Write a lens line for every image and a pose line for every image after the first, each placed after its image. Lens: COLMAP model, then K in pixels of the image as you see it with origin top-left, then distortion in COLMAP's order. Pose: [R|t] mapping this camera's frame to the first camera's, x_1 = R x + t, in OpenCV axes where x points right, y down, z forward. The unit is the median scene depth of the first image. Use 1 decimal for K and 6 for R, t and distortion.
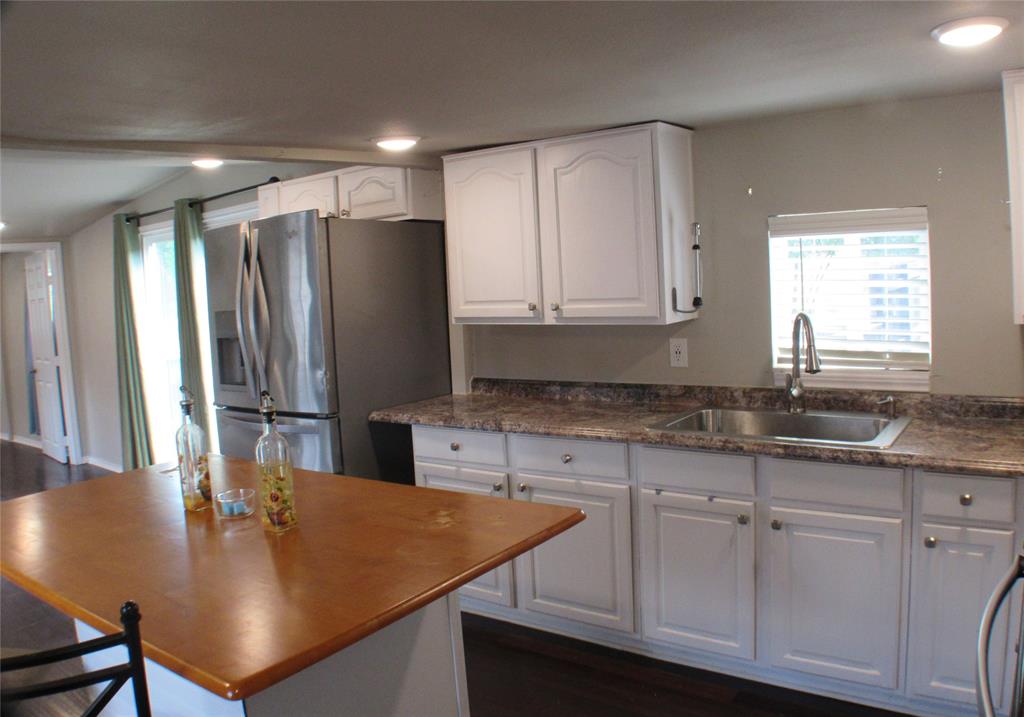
lens RADIAL K [[779.9, 0, 529.1], [0, 779.9, 334.1], [0, 0, 1]] dist [-0.145139, 0.013962]
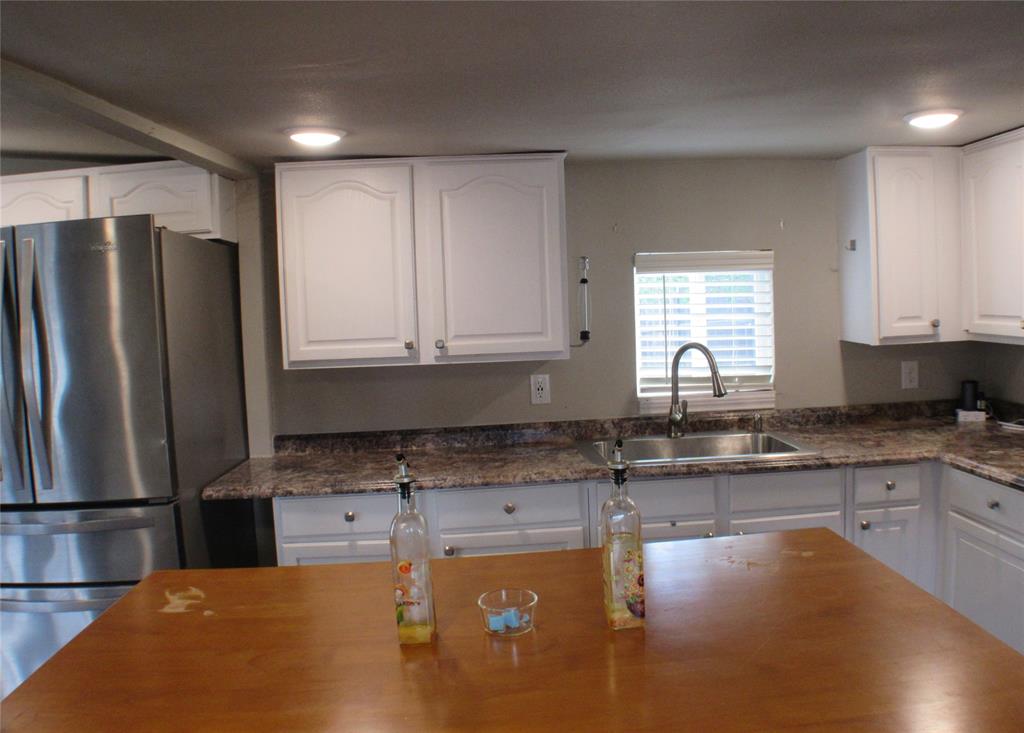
lens RADIAL K [[793.1, 0, 498.9], [0, 793.1, 348.1], [0, 0, 1]] dist [-0.140558, 0.006056]
pose [[0.797887, -0.018505, 0.602523, -0.439616], [0.047909, 0.998314, -0.032783, 0.002517], [-0.600900, 0.055024, 0.797428, 0.226417]]
